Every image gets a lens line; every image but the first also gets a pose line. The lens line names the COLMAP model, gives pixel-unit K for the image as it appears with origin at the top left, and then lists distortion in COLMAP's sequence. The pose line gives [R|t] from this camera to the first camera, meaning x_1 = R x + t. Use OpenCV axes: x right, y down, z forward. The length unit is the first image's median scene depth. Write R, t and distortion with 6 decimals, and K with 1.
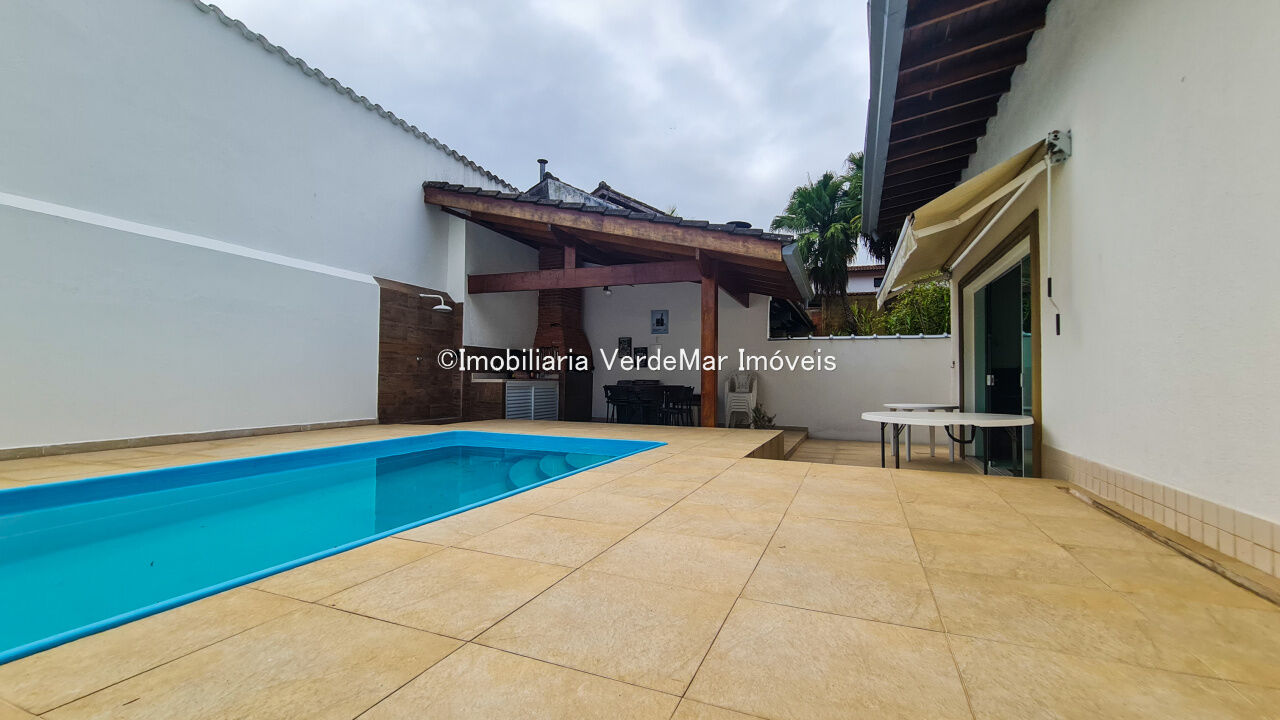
lens RADIAL K [[532.1, 0, 638.8], [0, 532.1, 361.4], [0, 0, 1]] dist [0.000892, -0.000515]
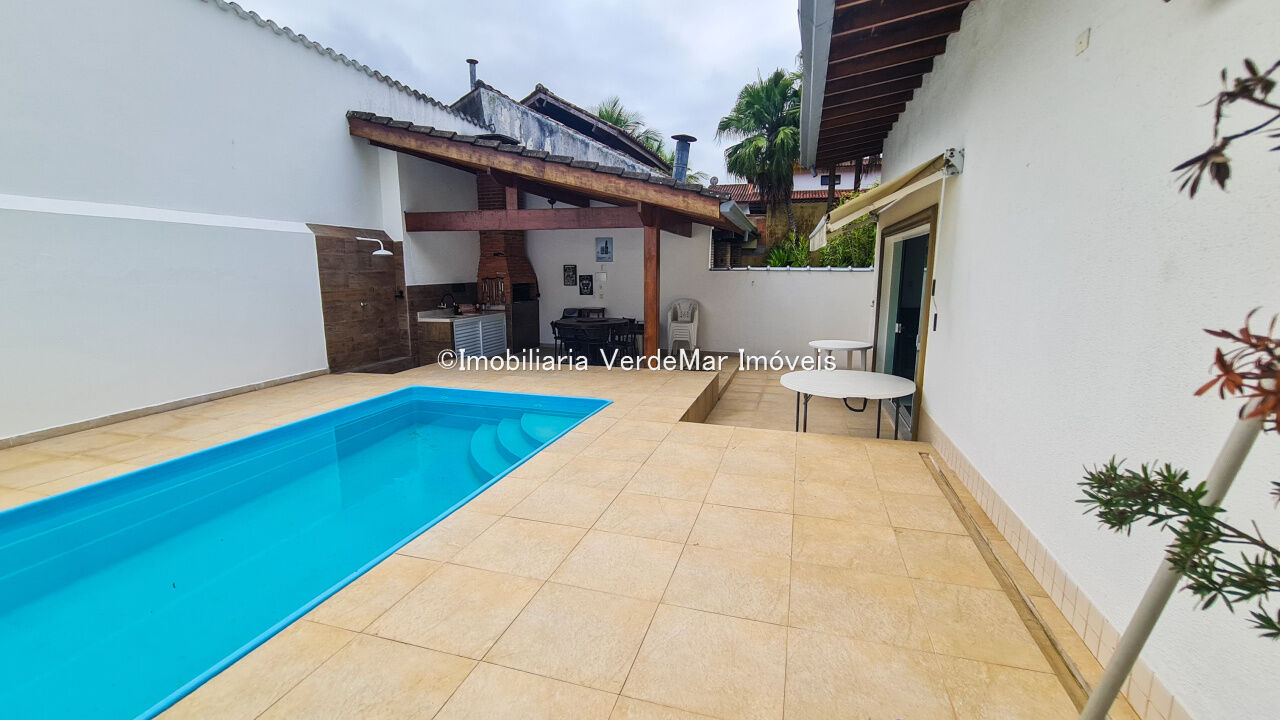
lens RADIAL K [[542.7, 0, 637.1], [0, 542.7, 359.6], [0, 0, 1]] dist [0.001324, -0.000557]
pose [[0.995336, -0.026688, 0.092708, 0.001004], [0.007952, 0.980401, 0.196854, -0.103474], [-0.096145, -0.195198, 0.976040, -0.065208]]
